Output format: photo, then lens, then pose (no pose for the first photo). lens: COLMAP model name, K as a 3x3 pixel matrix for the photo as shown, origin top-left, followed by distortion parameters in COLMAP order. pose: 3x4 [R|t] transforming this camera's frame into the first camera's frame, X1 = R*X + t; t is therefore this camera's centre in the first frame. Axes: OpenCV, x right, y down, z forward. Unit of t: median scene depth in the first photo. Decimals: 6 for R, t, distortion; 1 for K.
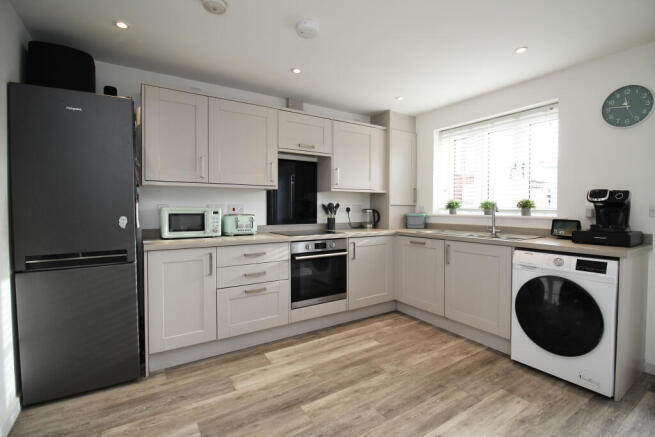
lens RADIAL K [[308.7, 0, 332.8], [0, 308.7, 217.0], [0, 0, 1]] dist [-0.001872, -0.001469]
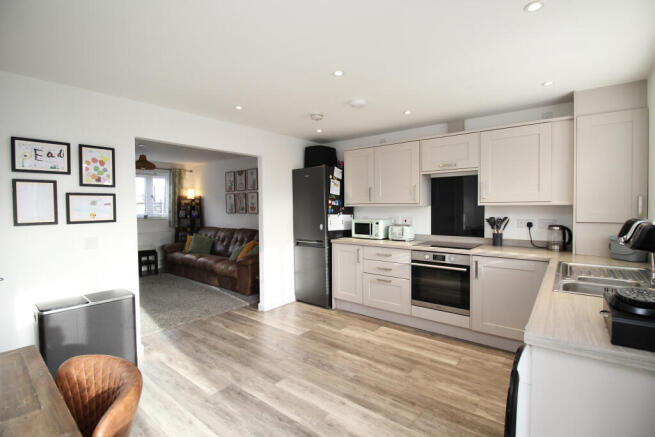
lens RADIAL K [[308.7, 0, 332.7], [0, 308.7, 215.7], [0, 0, 1]] dist [-0.001872, -0.001469]
pose [[0.312028, 0.023851, -0.949773, 1.004855], [-0.022681, 0.999587, 0.017650, -0.075481], [0.949802, 0.016035, 0.312440, 0.335934]]
